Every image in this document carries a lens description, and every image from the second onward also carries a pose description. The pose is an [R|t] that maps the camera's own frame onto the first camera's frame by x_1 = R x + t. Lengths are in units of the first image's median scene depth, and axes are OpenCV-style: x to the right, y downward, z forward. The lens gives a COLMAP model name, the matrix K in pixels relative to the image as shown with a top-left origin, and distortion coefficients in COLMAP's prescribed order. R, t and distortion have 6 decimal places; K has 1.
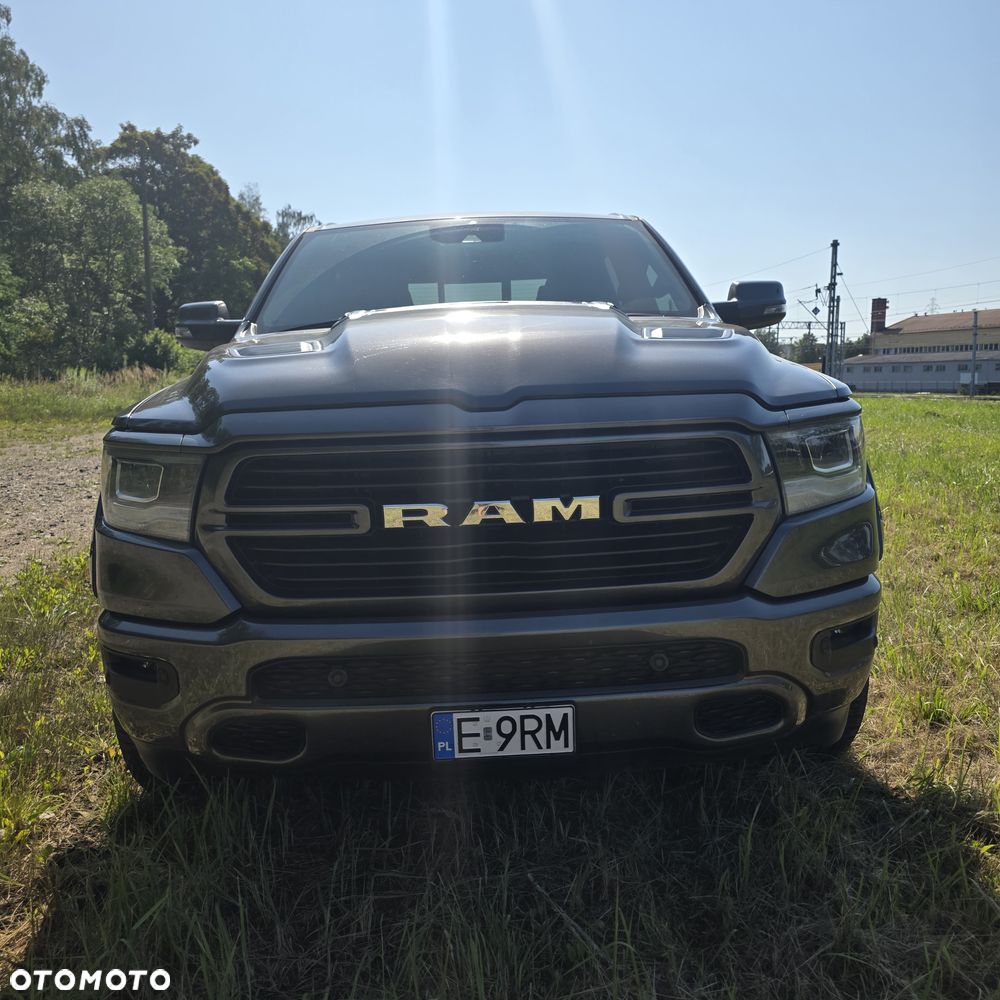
lens RADIAL K [[889.8, 0, 493.7], [0, 889.8, 499.0], [0, 0, 1]] dist [0.062236, -0.083599]
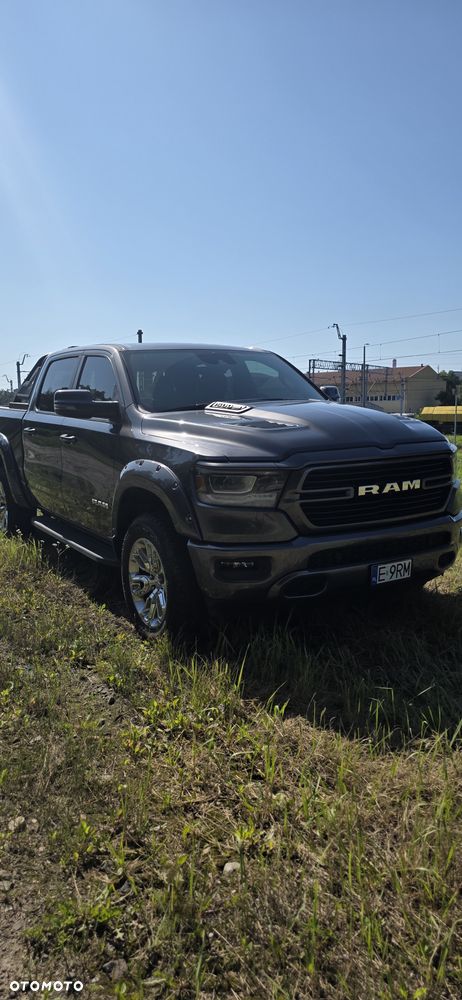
lens RADIAL K [[650.3, 0, 217.8], [0, 650.3, 513.3], [0, 0, 1]] dist [0.024754, -0.002352]
pose [[0.896309, -0.065558, 0.438556, -1.288976], [0.068794, 0.997594, 0.008527, 0.038870], [-0.438060, 0.022527, 0.898663, -0.506913]]
